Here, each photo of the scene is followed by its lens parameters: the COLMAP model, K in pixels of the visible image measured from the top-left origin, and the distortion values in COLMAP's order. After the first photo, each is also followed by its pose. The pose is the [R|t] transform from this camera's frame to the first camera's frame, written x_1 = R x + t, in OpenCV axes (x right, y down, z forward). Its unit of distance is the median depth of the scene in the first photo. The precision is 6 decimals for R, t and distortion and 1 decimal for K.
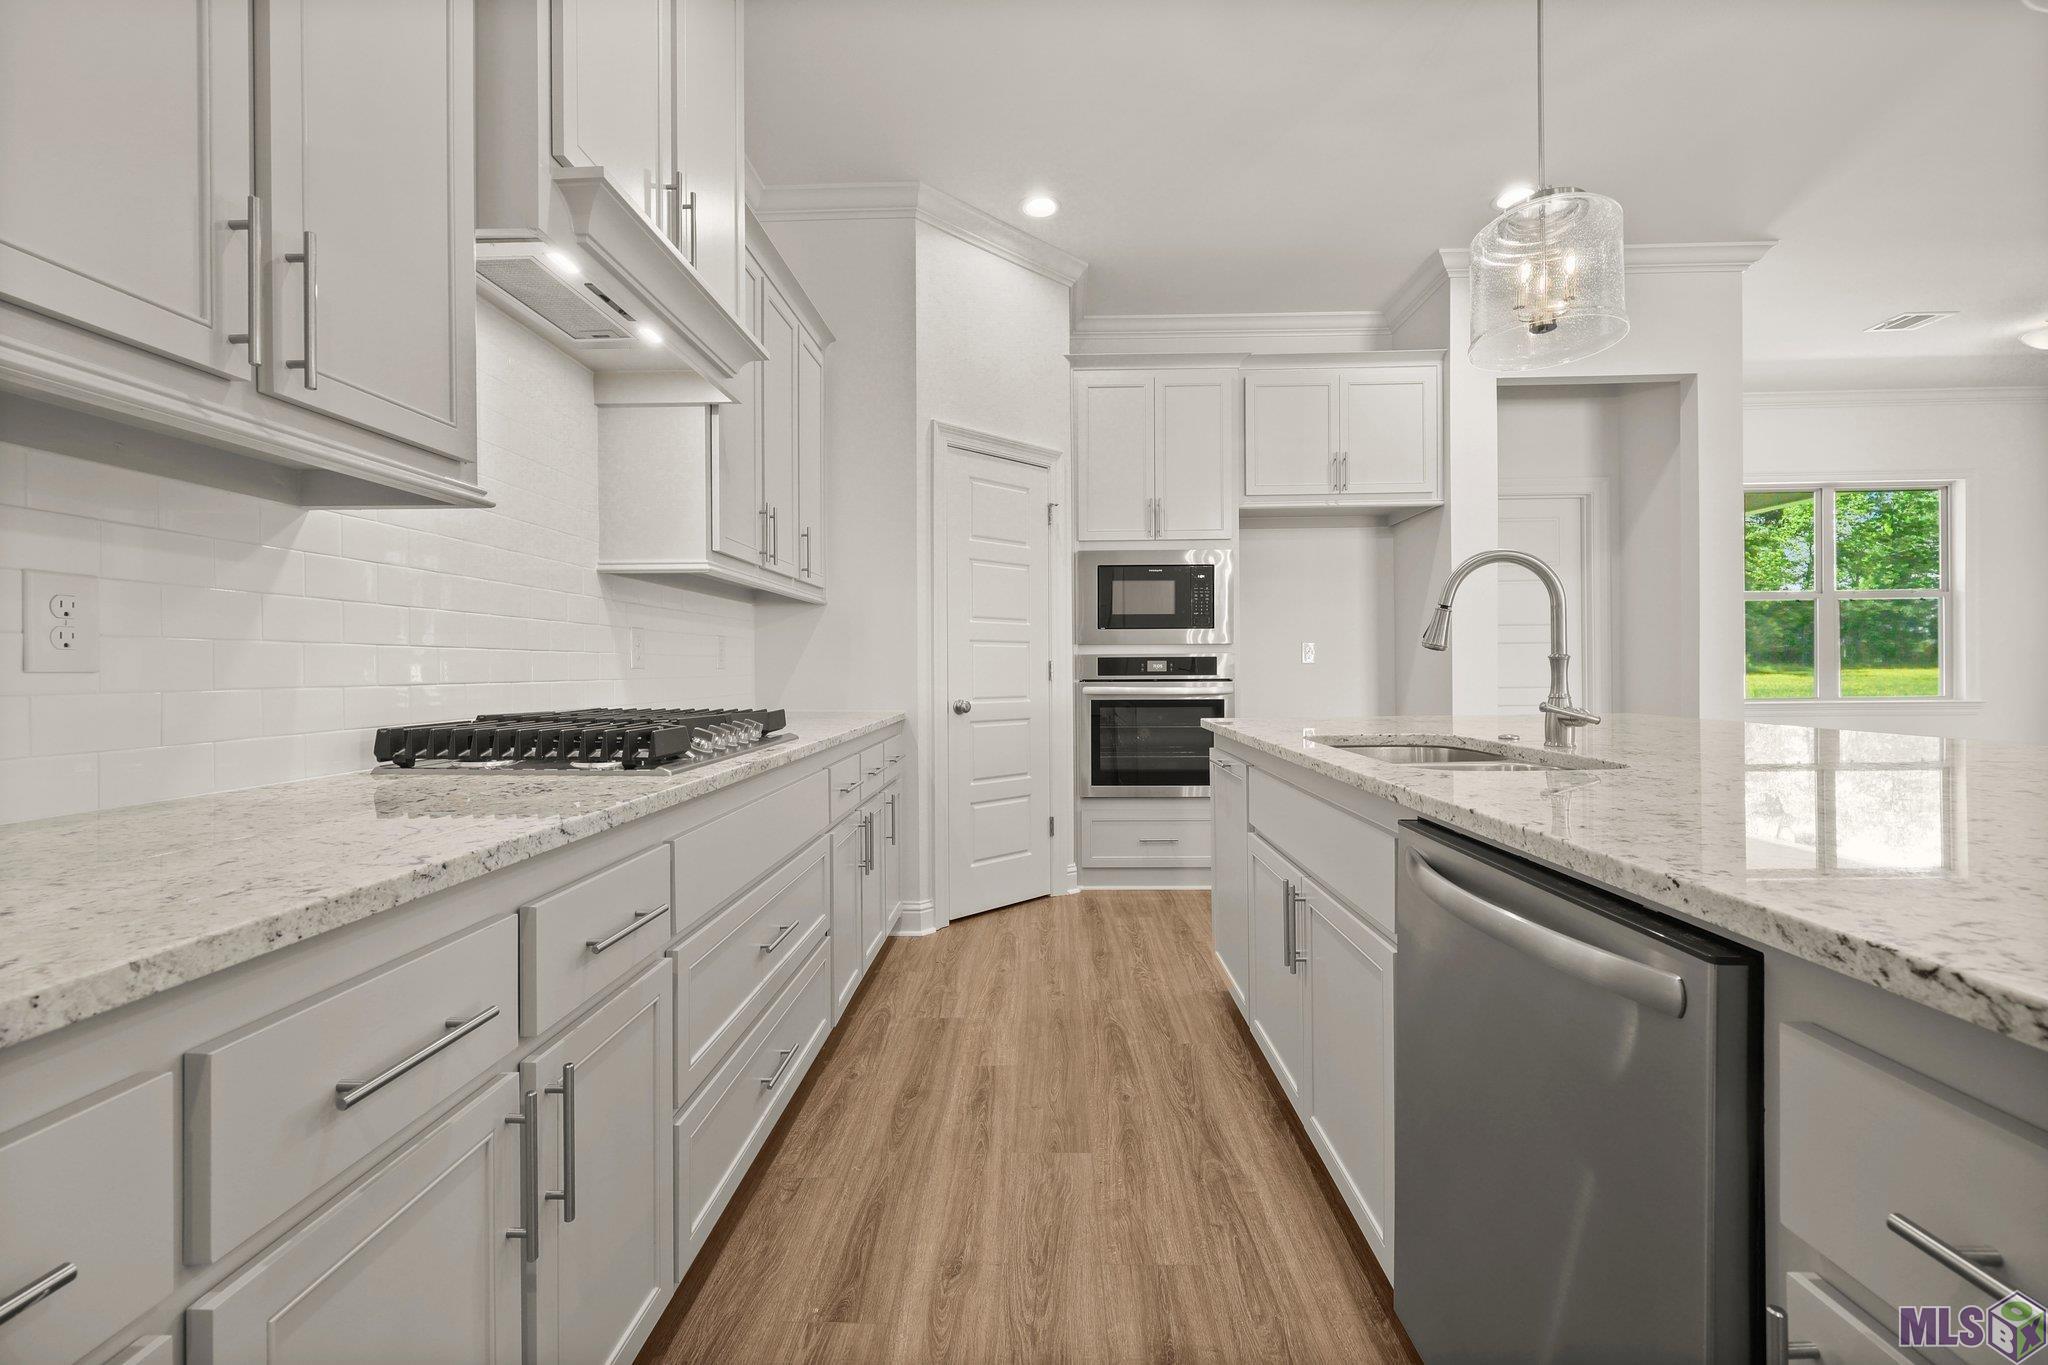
lens RADIAL K [[830.3, 0, 1033.9], [0, 830.3, 679.1], [0, 0, 1]] dist [-0.004105, 0.000582]
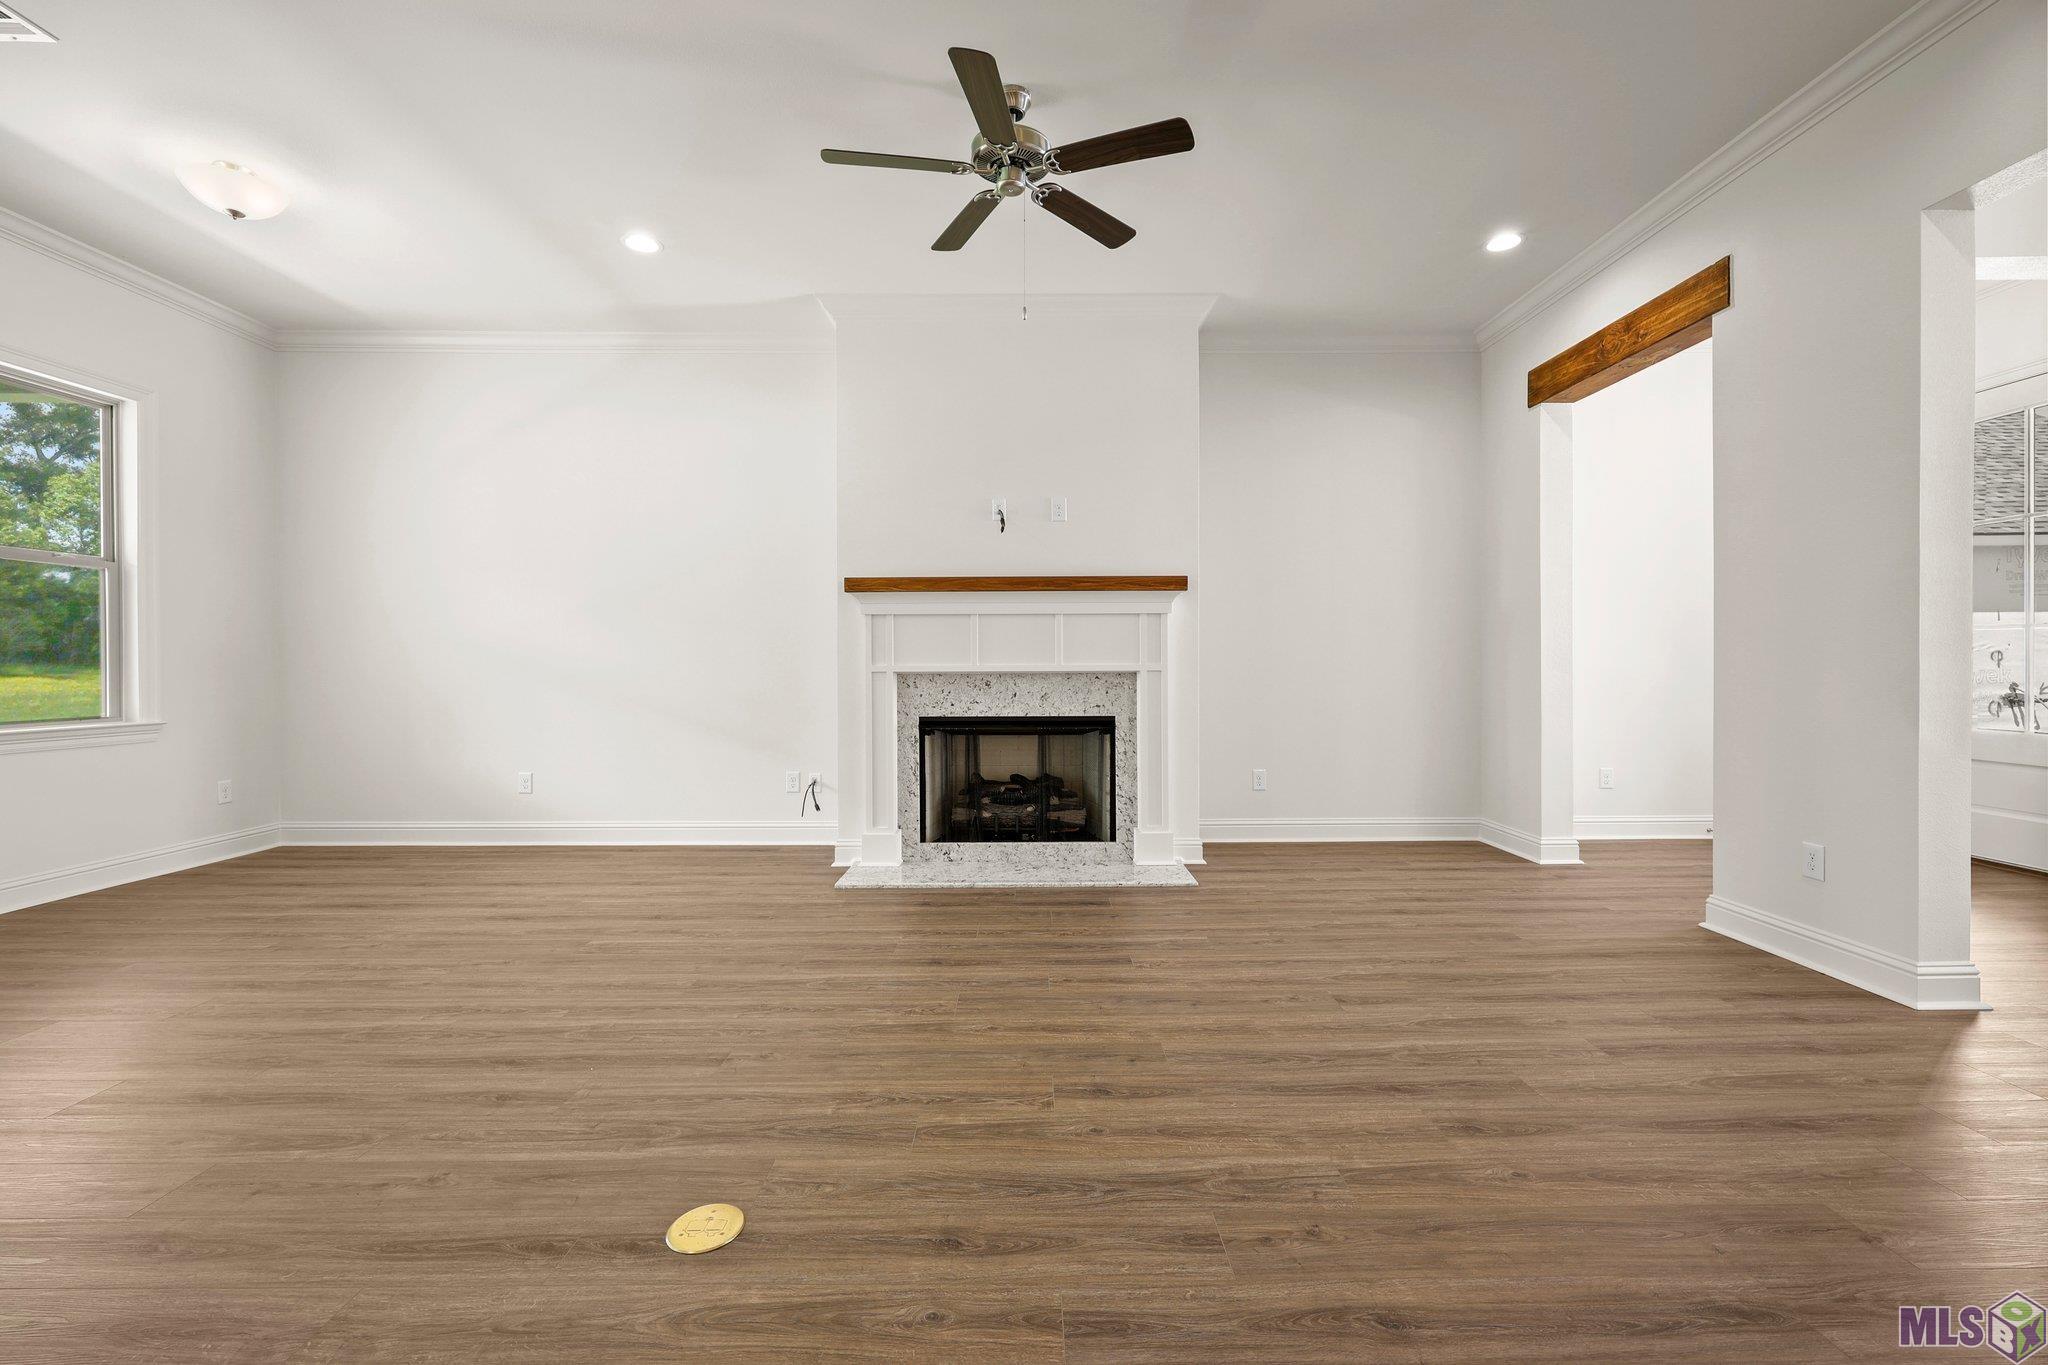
lens RADIAL K [[830.3, 0, 1037.0], [0, 830.3, 673.1], [0, 0, 1]] dist [-0.004105, 0.000582]
pose [[-0.030240, 0.000508, 0.999543, 0.594565], [0.010484, 0.999945, -0.000191, -0.009585], [-0.999488, 0.010473, -0.030243, 0.390168]]
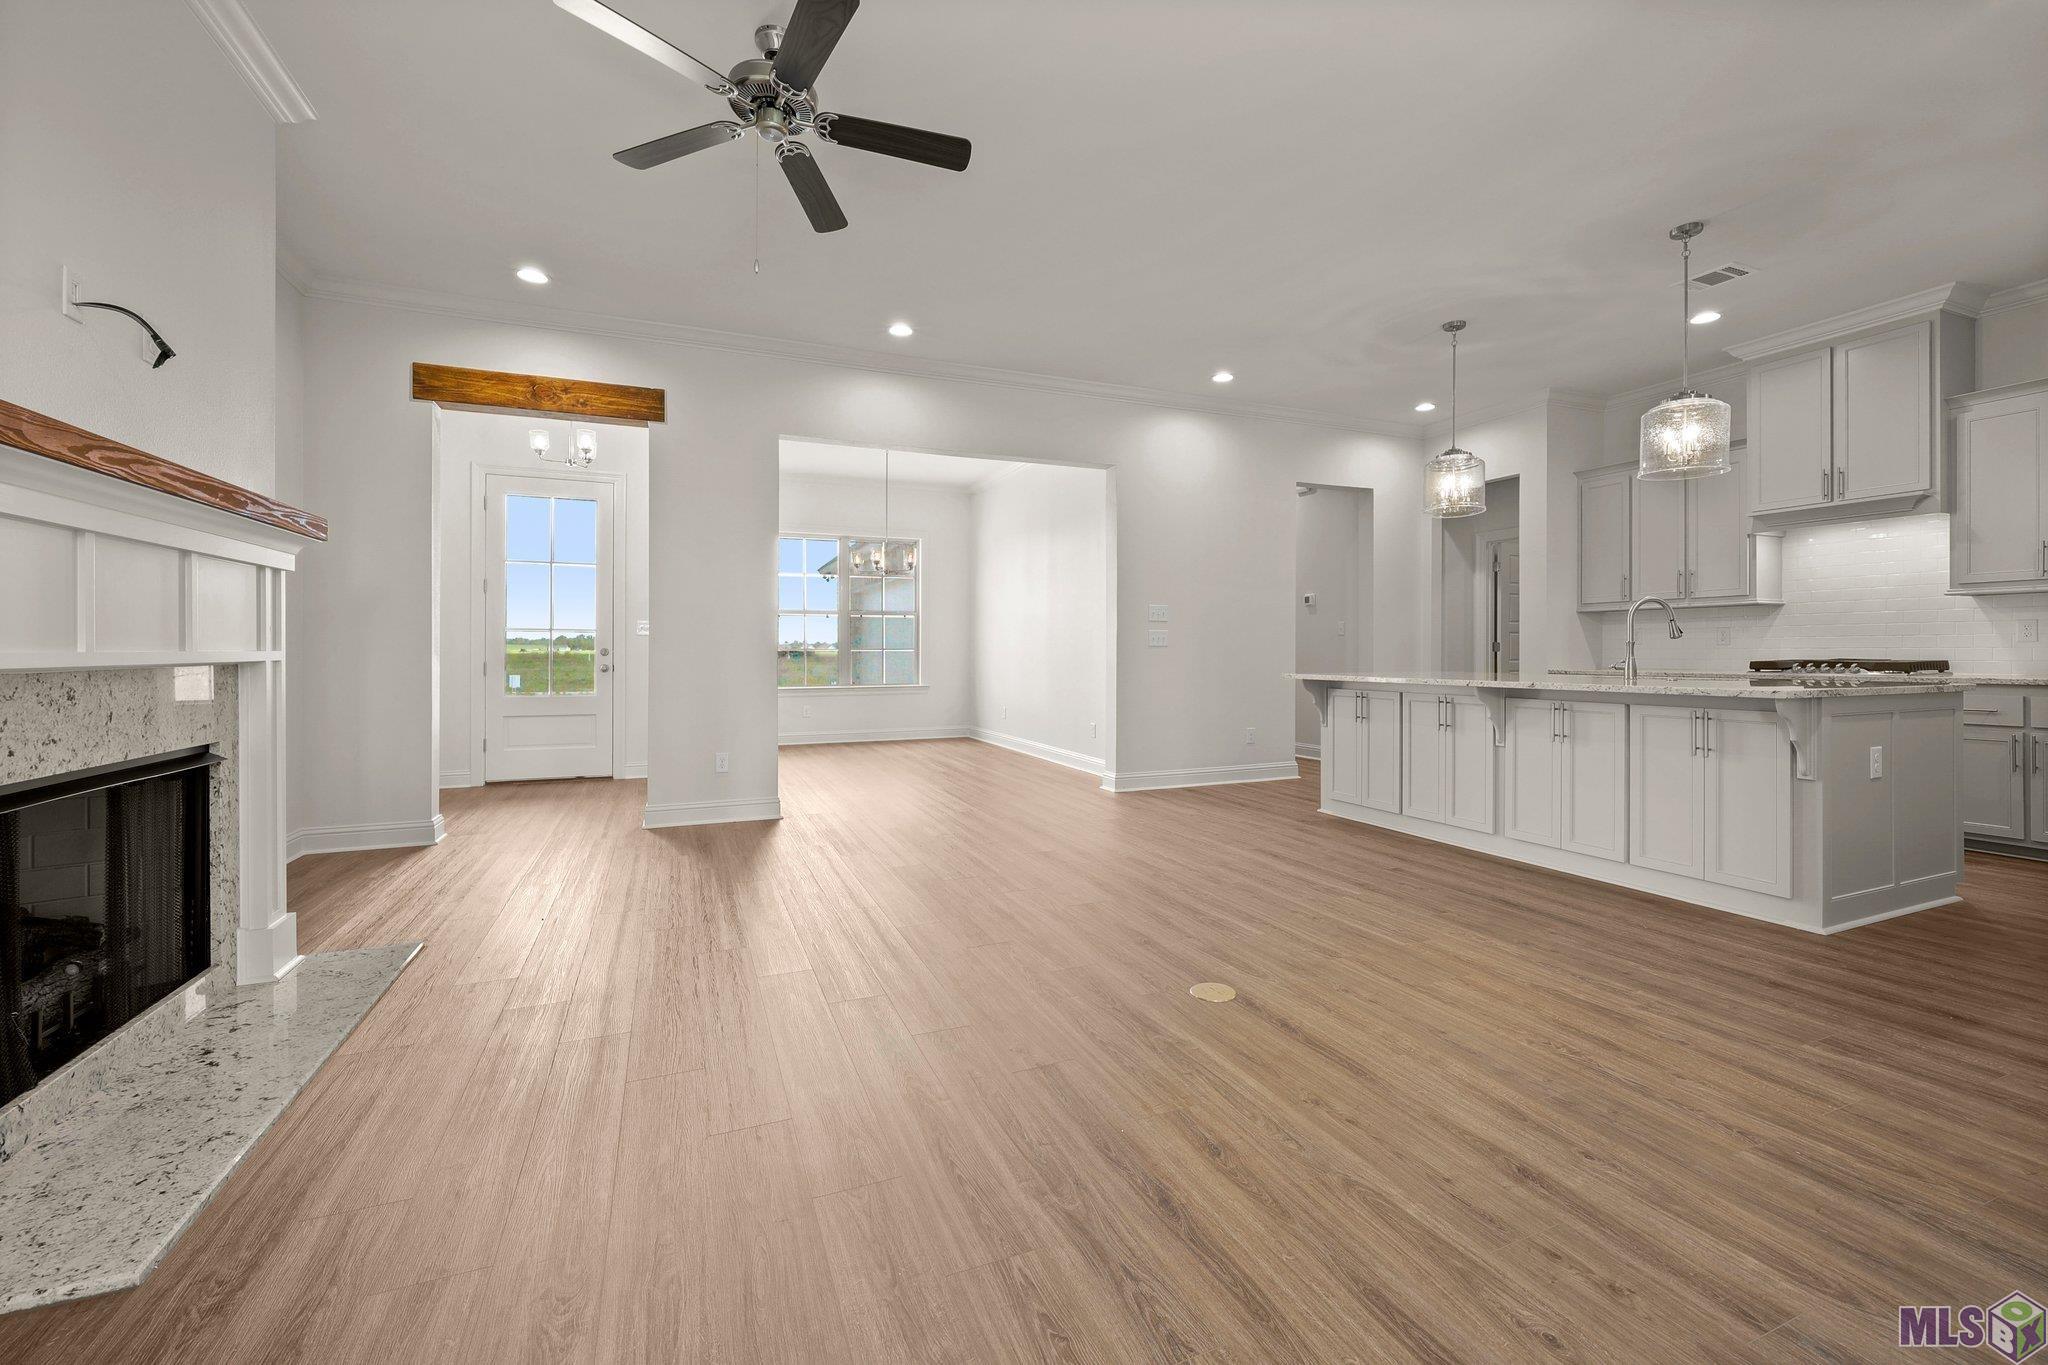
lens RADIAL K [[830.3, 0, 1032.2], [0, 830.3, 663.6], [0, 0, 1]] dist [-0.004105, 0.000582]
pose [[-0.913024, 0.019847, -0.407423, 1.393773], [0.009658, 0.999587, 0.027051, -0.021816], [0.407792, 0.020763, -0.912839, 1.076503]]
